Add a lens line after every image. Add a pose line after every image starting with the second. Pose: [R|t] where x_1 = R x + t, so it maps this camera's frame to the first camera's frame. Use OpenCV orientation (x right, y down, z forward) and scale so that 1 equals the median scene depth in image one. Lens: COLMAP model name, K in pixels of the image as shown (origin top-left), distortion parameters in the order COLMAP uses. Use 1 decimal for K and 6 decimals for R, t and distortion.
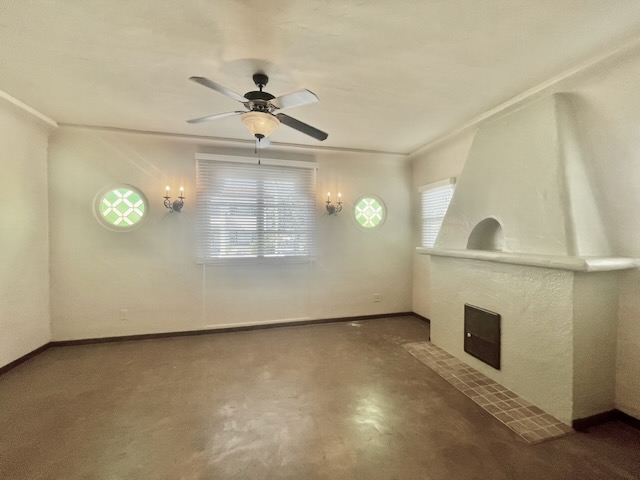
lens RADIAL K [[256.7, 0, 320.0], [0, 256.7, 240.0], [0, 0, 1]] dist [-0.002140, -0.000165]
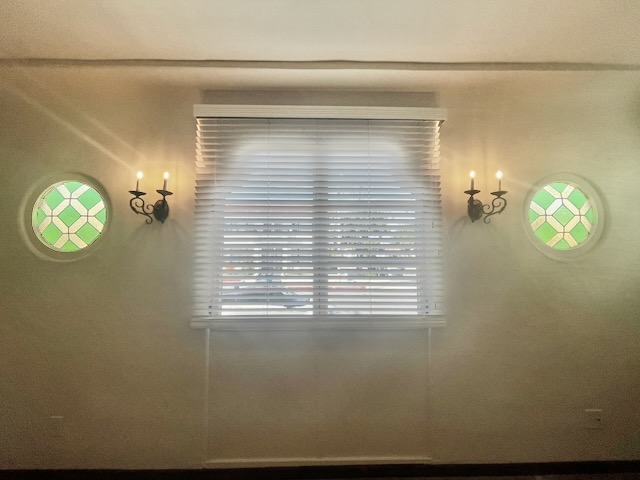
lens RADIAL K [[256.7, 0, 320.0], [0, 256.7, 240.0], [0, 0, 1]] dist [-0.002140, -0.000165]
pose [[0.969464, -0.014561, -0.244802, -0.129961], [-0.002945, 0.997472, -0.070993, -0.040180], [0.245217, 0.069546, 0.966971, 0.601431]]
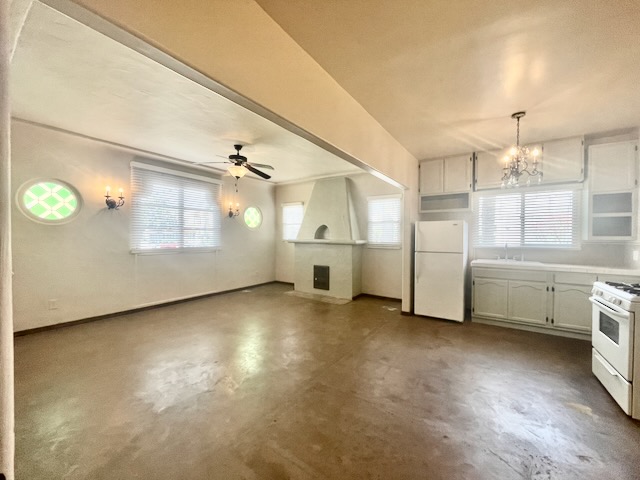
lens RADIAL K [[251.1, 0, 320.0], [0, 251.1, 240.0], [0, 0, 1]] dist [-0.000361, -0.000068]
pose [[0.756139, -0.003000, 0.654404, -0.599026], [0.005839, 0.999981, -0.002163, 0.038498], [-0.654385, 0.005457, 0.756142, -0.477674]]
